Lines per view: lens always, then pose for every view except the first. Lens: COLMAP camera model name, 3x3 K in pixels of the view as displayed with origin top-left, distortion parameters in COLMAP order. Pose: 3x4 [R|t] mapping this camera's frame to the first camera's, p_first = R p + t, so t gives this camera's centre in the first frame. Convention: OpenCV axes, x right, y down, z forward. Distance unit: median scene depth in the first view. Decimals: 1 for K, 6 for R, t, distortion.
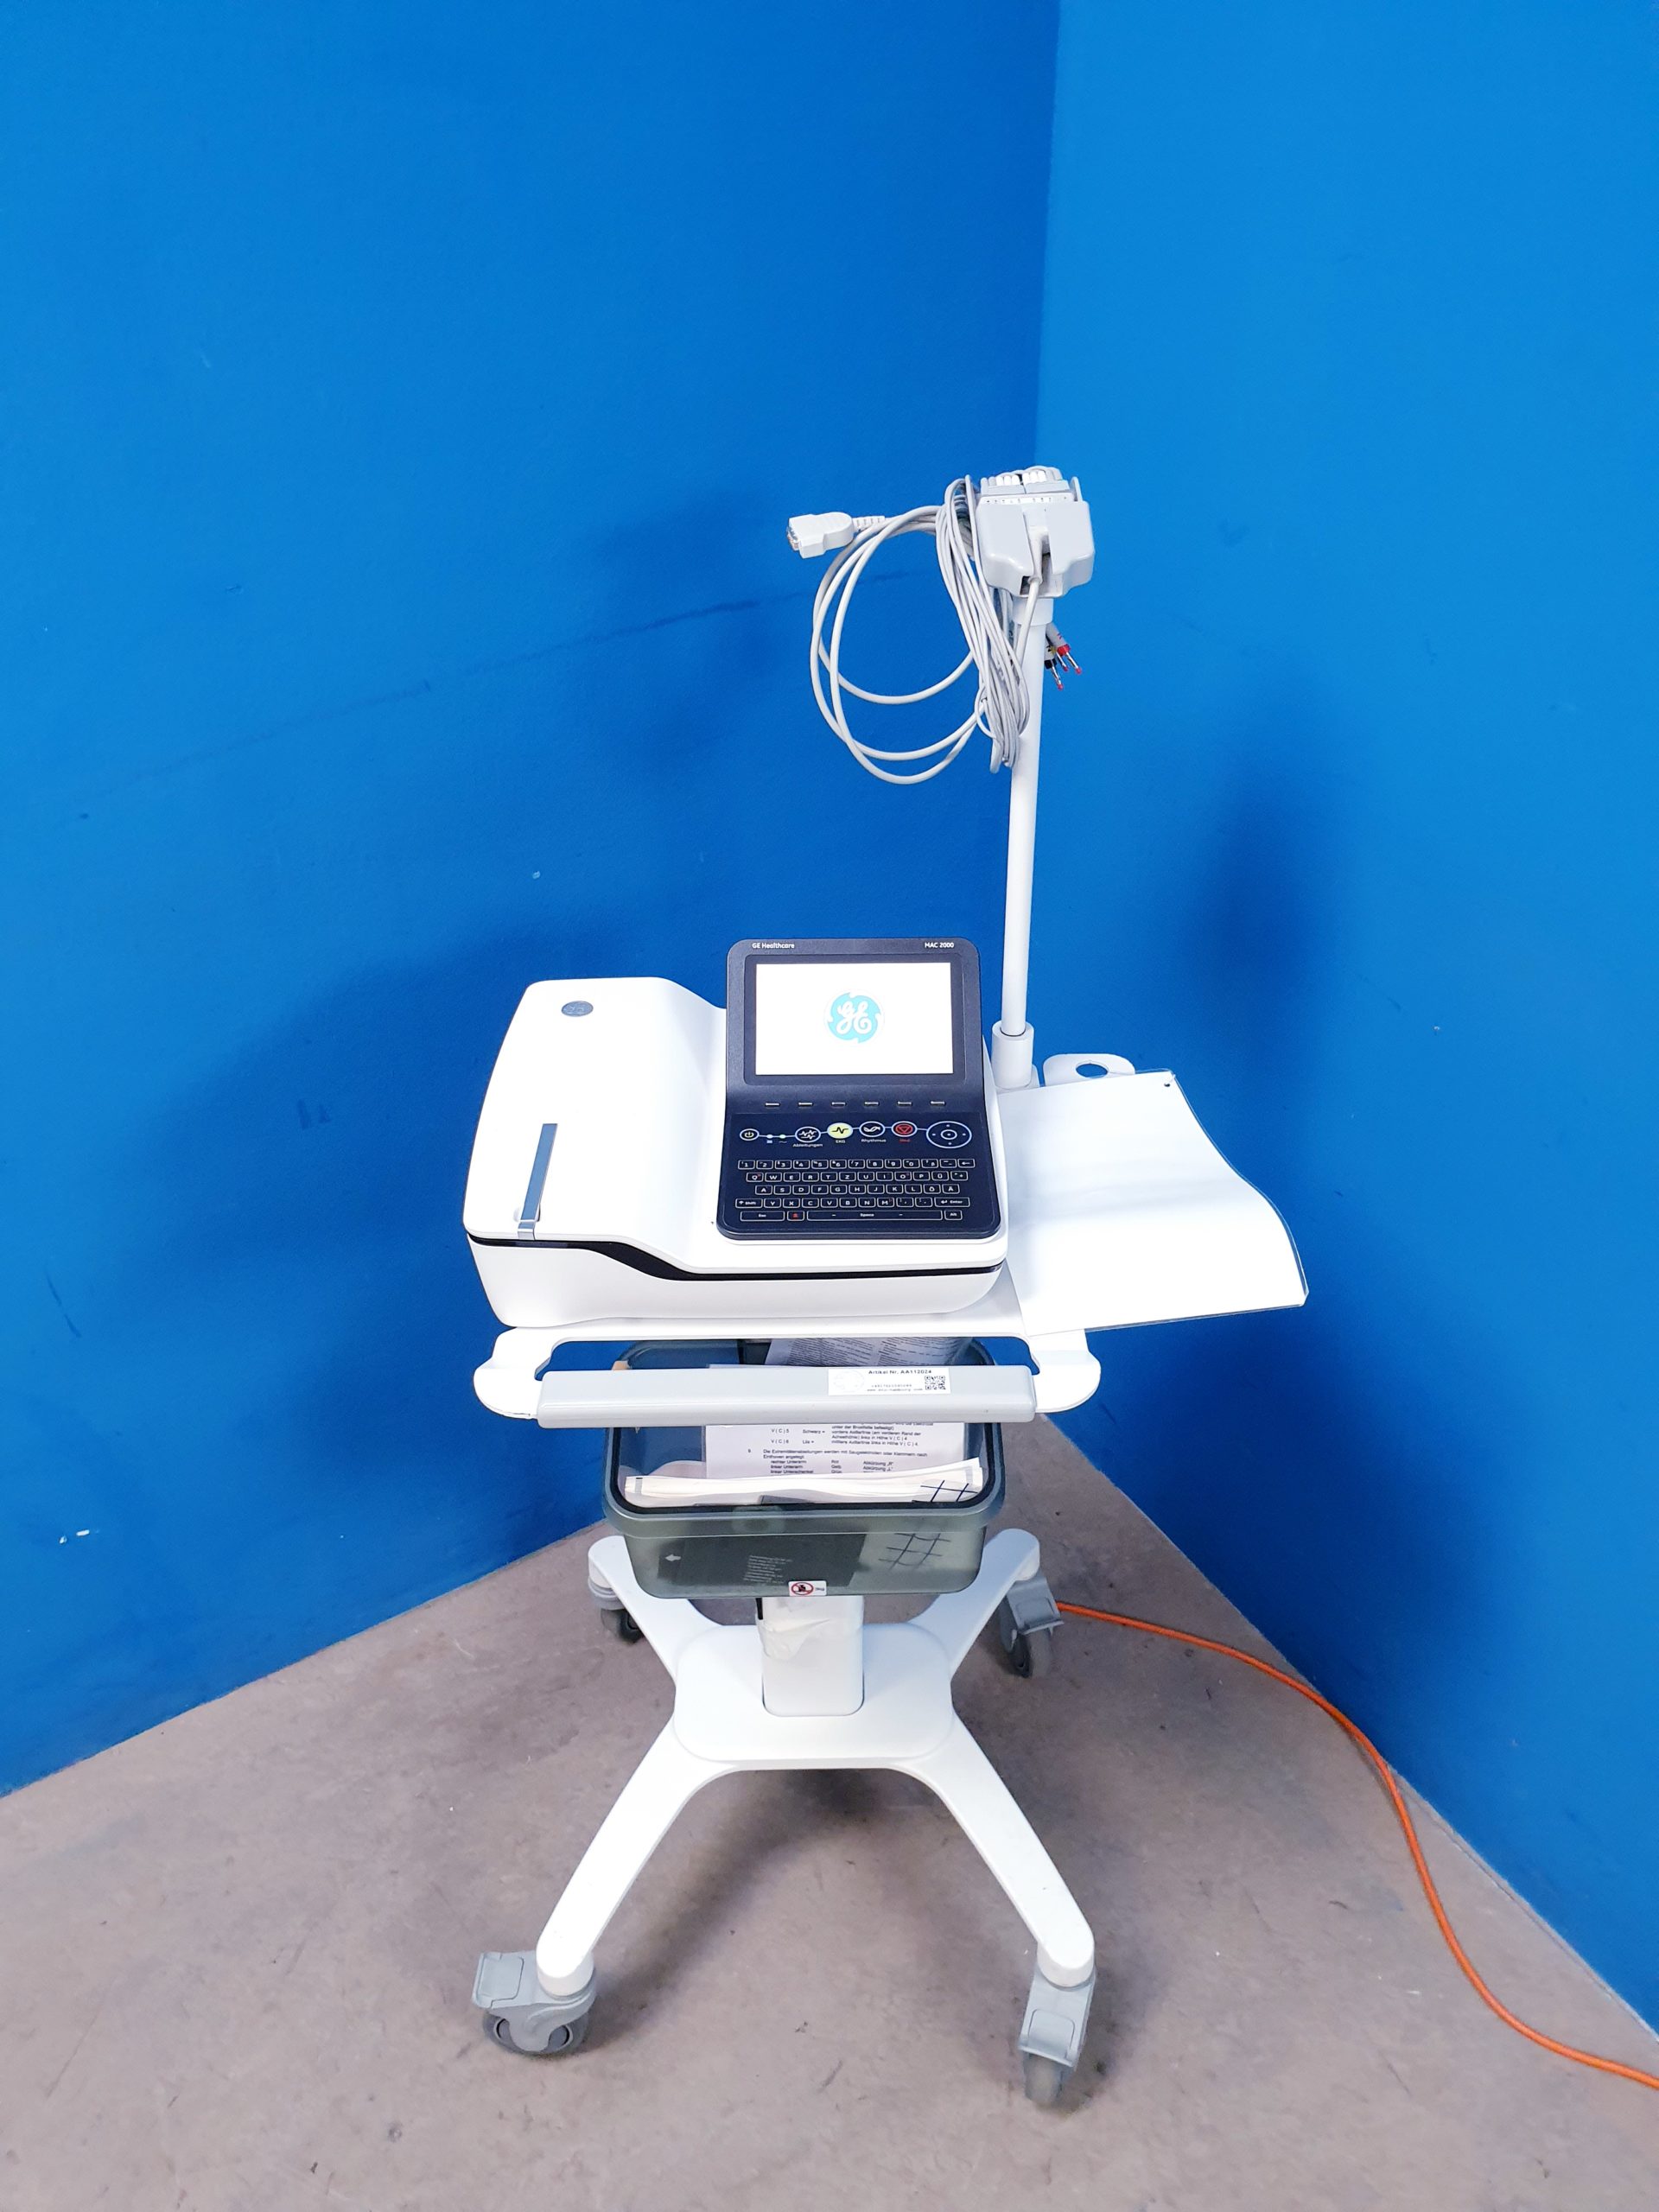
lens RADIAL K [[1721.1, 0, 833.5], [0, 1721.1, 1130.0], [0, 0, 1]] dist [-0.002409, 0.047810]
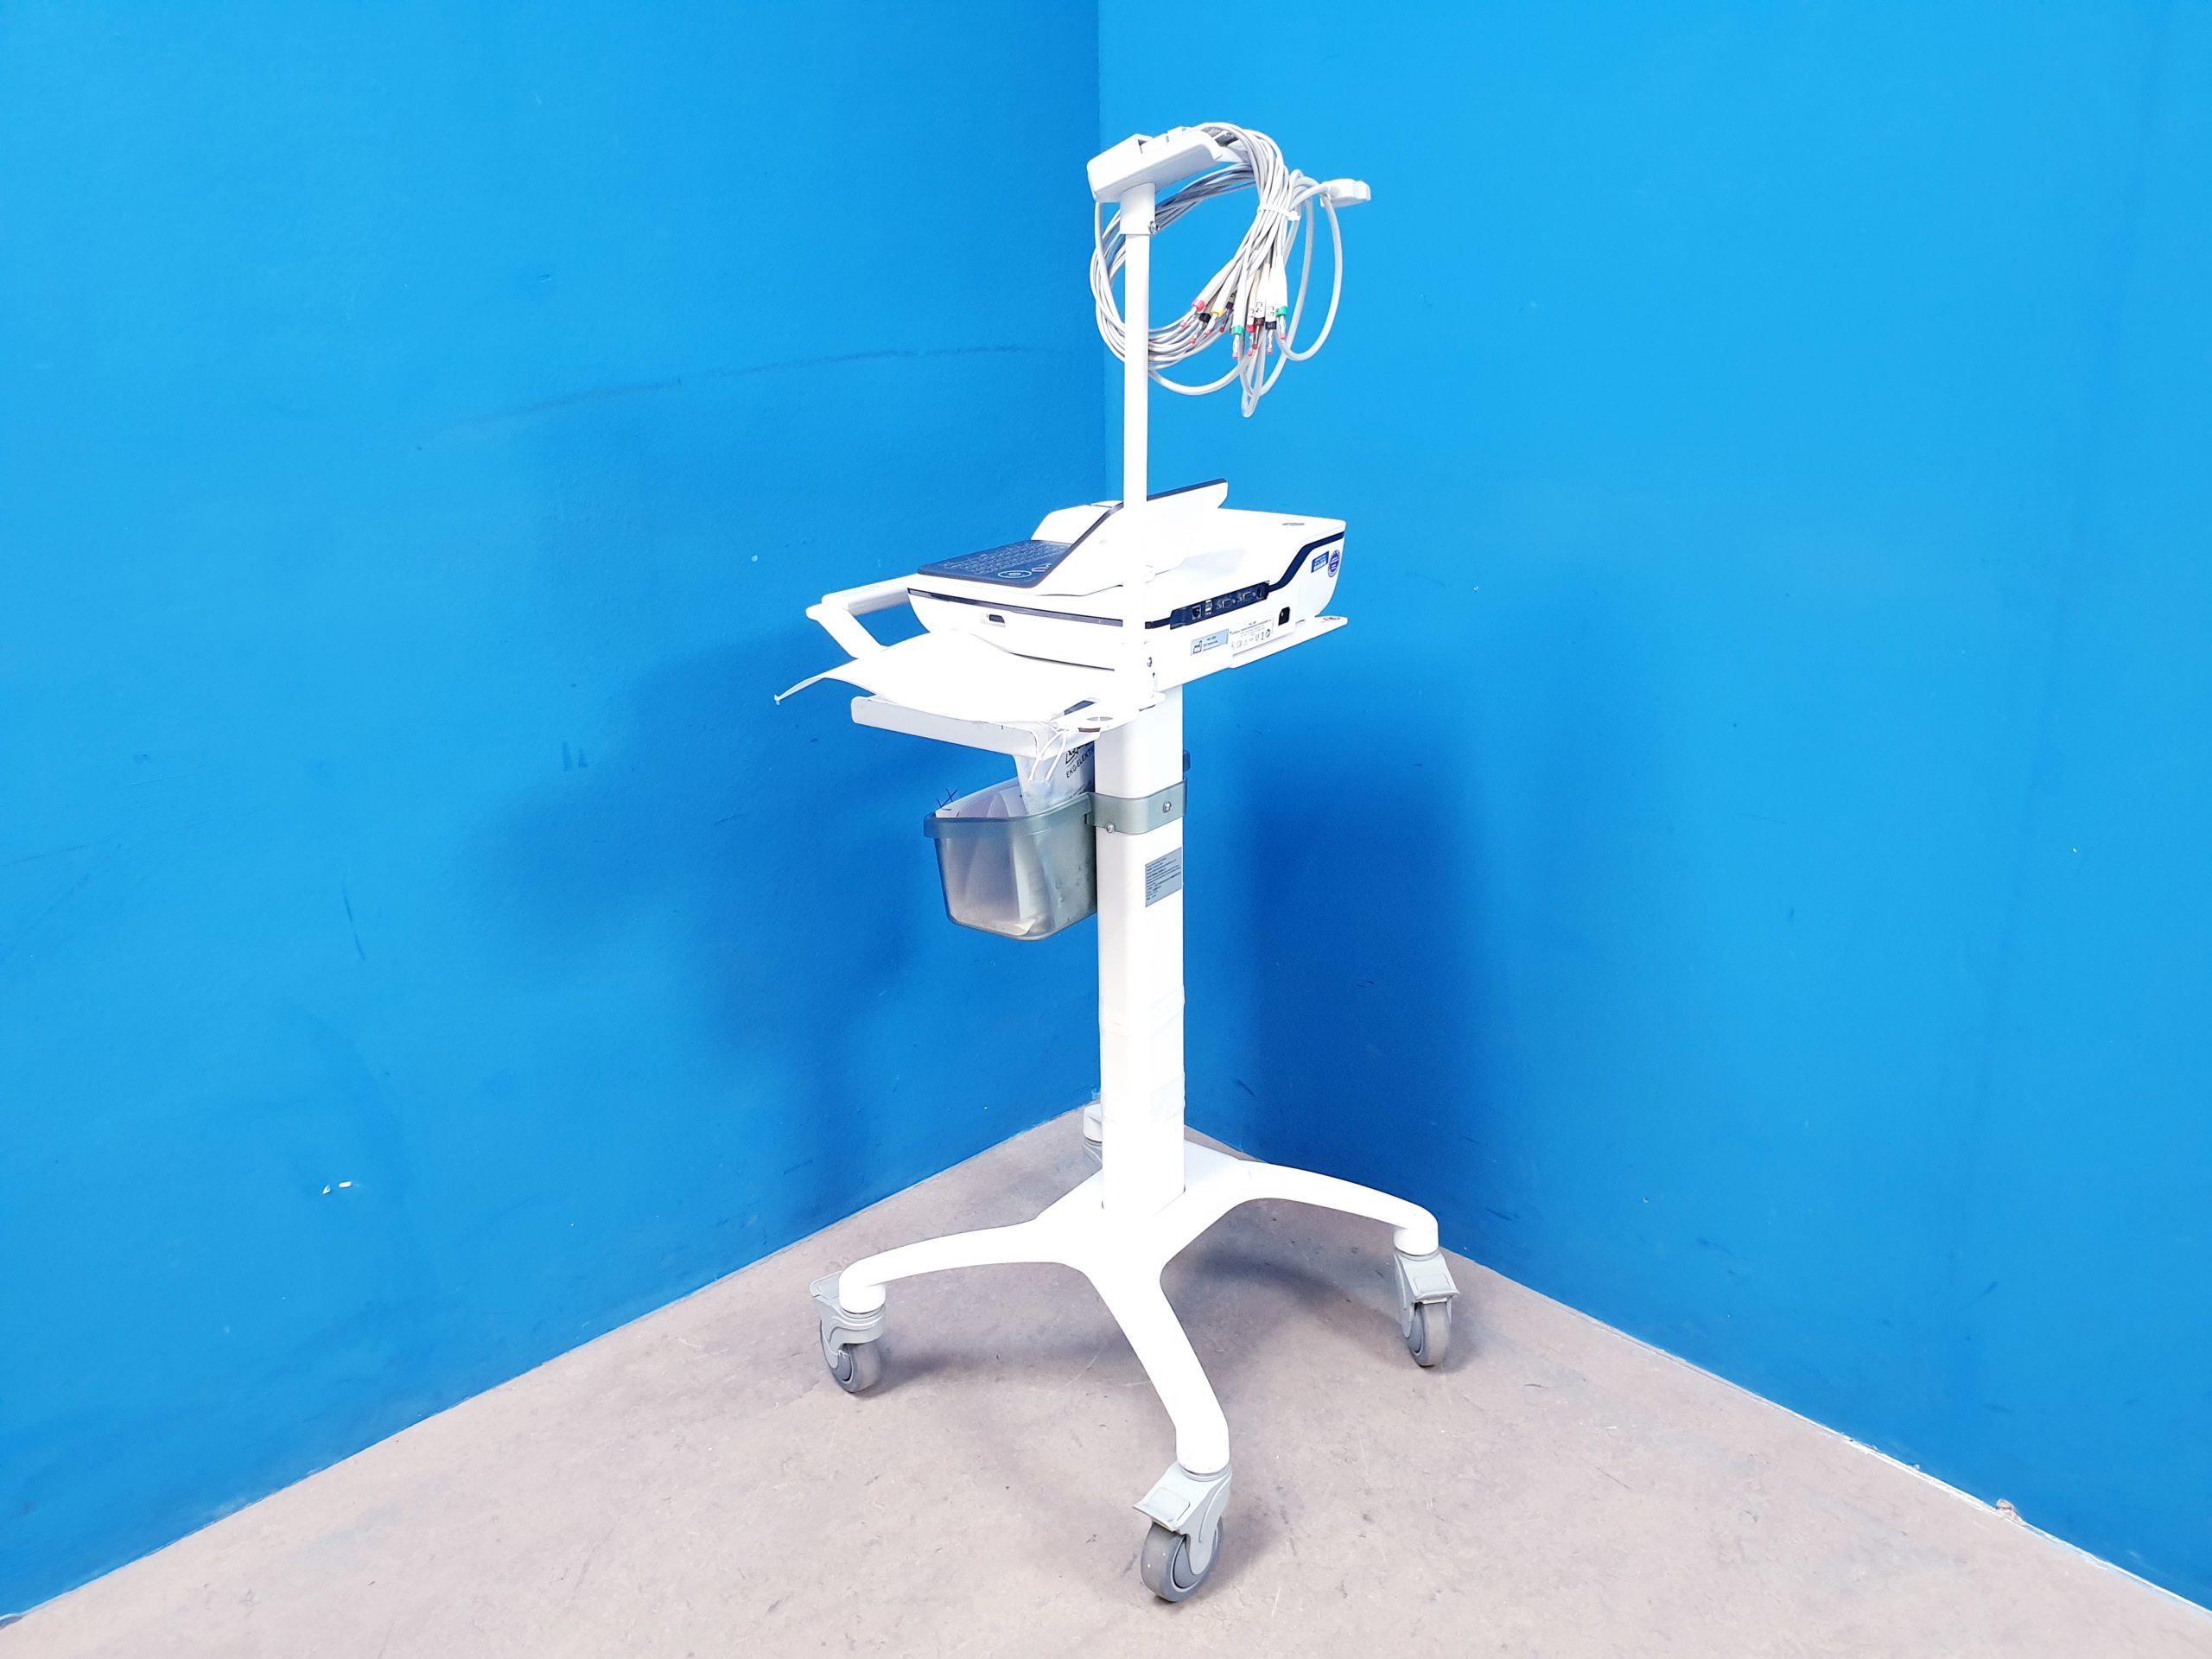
lens RADIAL K [[1717.6, 0, 1094.7], [0, 1717.6, 836.2], [0, 0, 1]] dist [-0.010113, 0.064485]
pose [[0.976835, -0.079758, 0.198575, -0.200435], [0.134663, 0.950286, -0.280755, 0.423736], [-0.166310, 0.300992, 0.939013, -0.125477]]
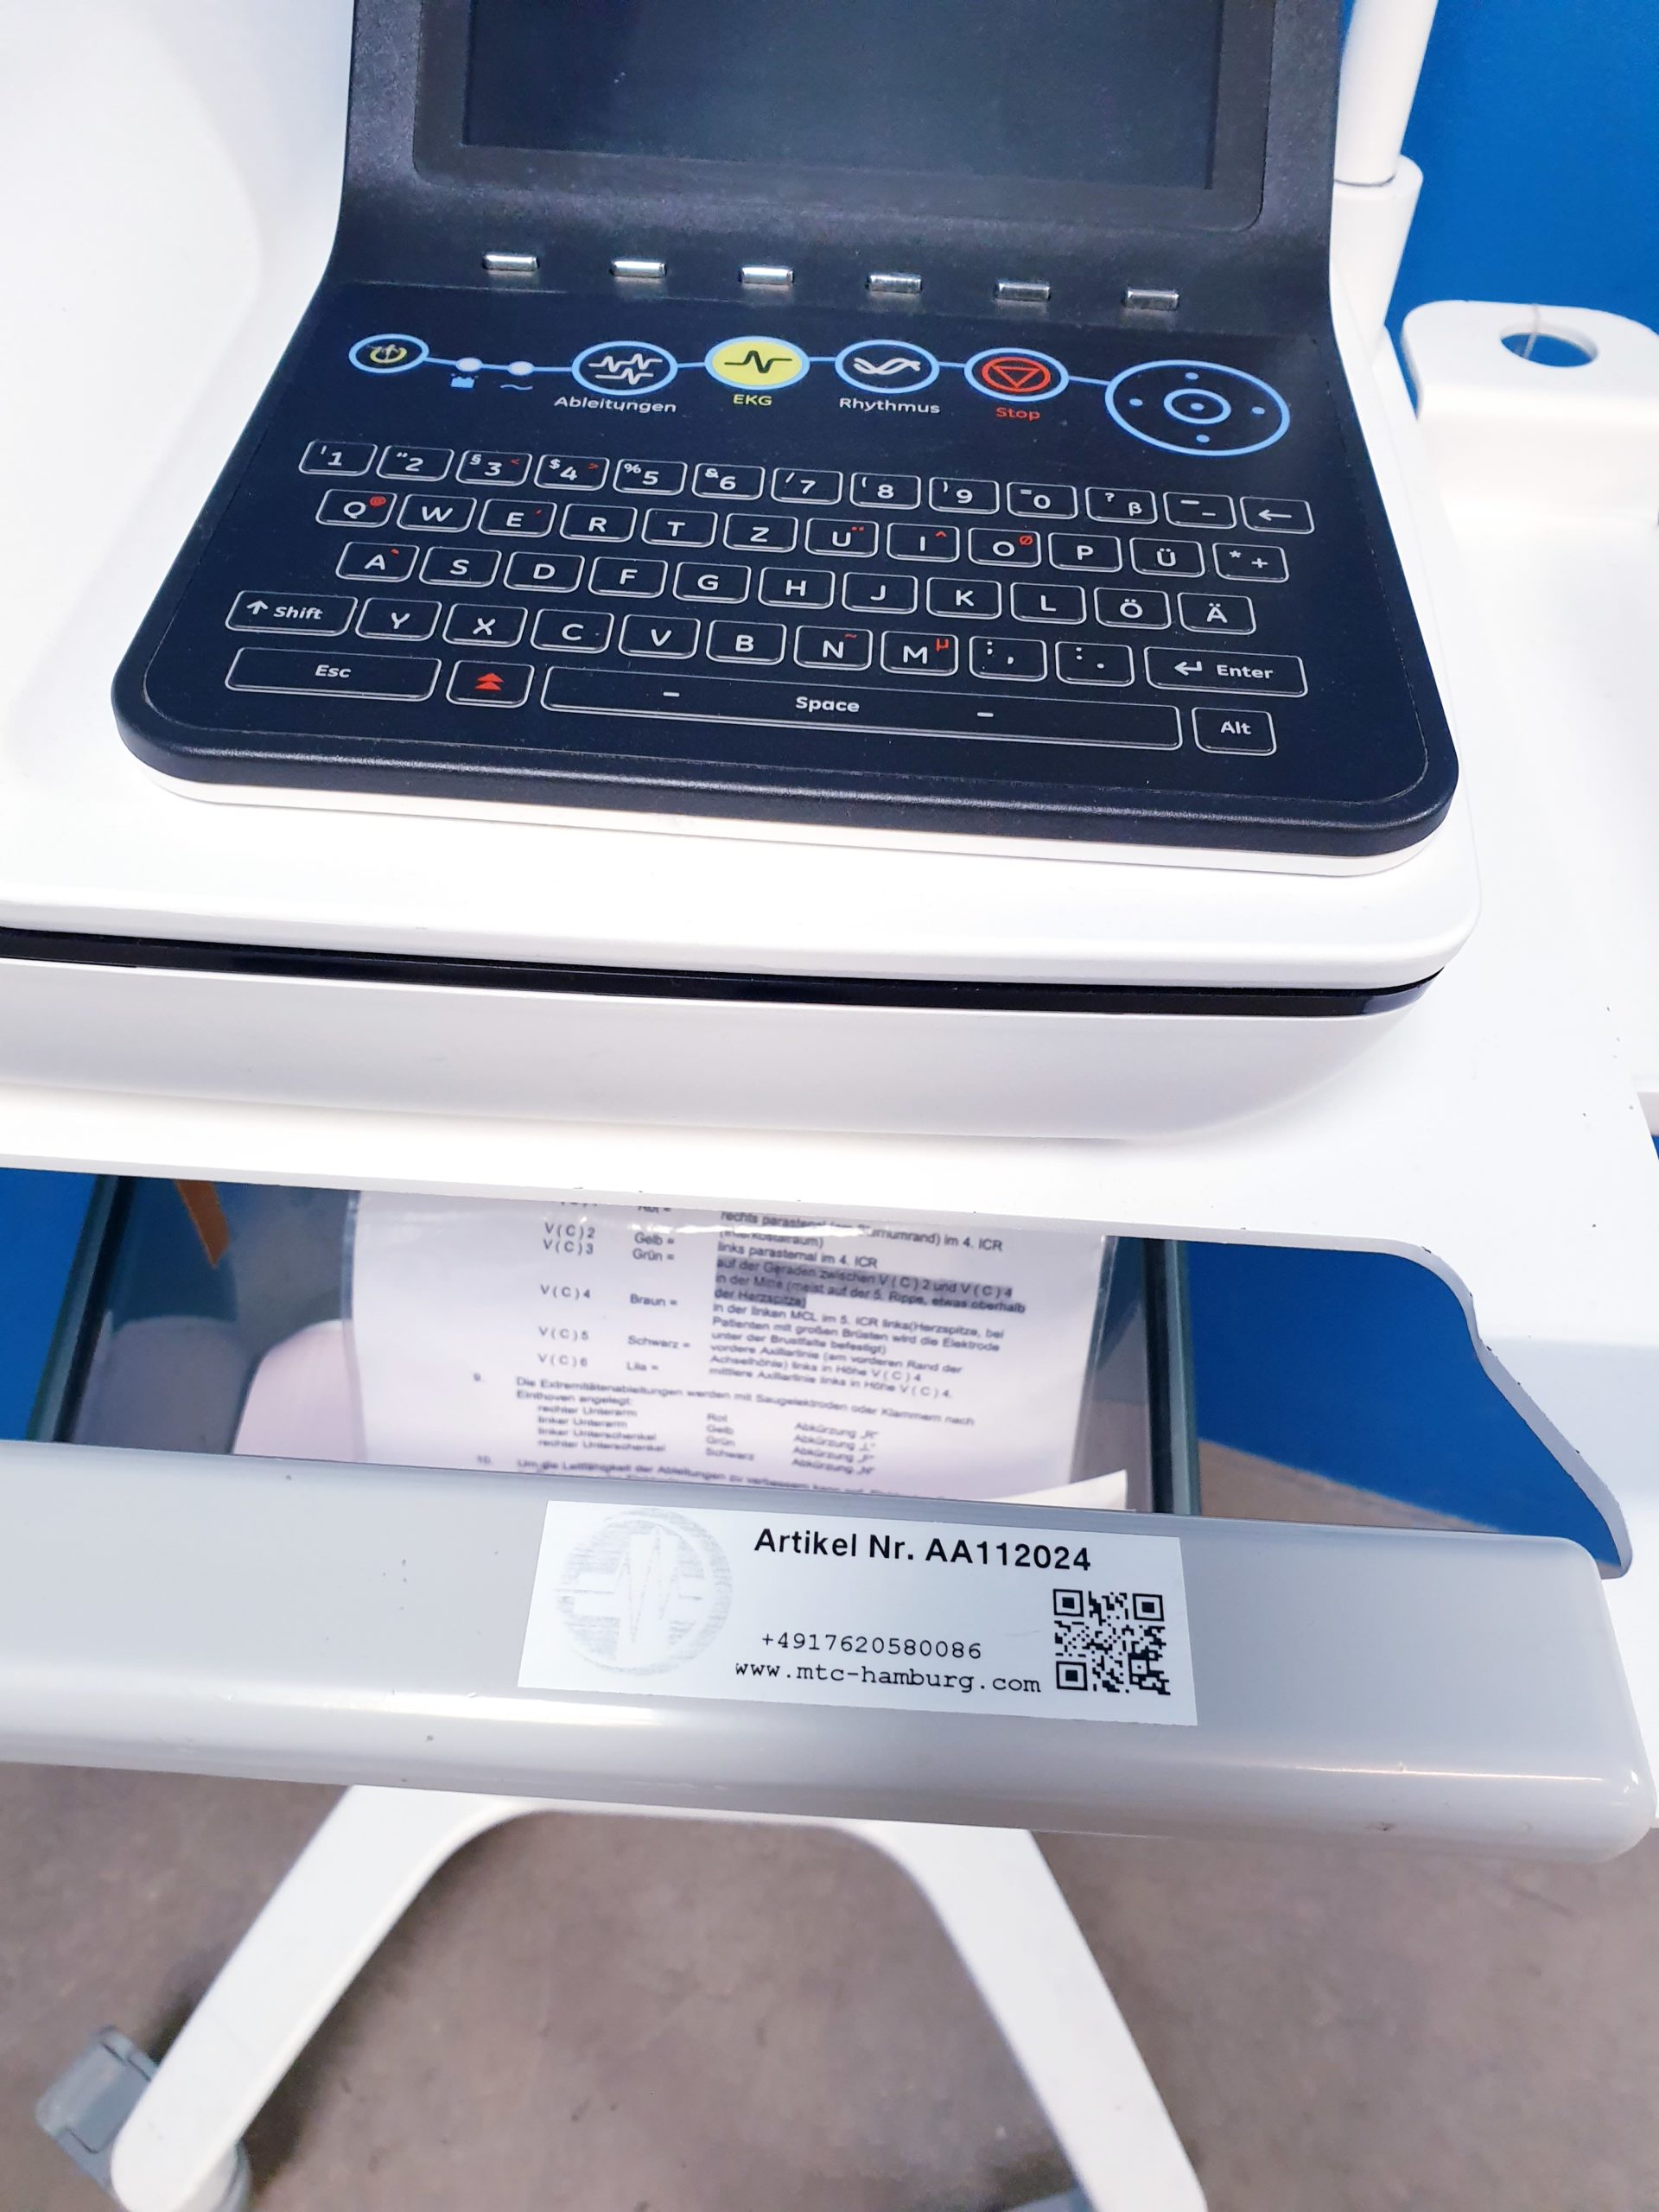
lens RADIAL K [[1718.9, 0, 785.0], [0, 1718.9, 1105.4], [0, 0, 1]] dist [-0.001772, -0.158442]
pose [[0.996941, 0.073456, -0.026692, 0.016755], [-0.064620, 0.966823, 0.247138, 0.032156], [0.043960, -0.244658, 0.968612, 0.555628]]
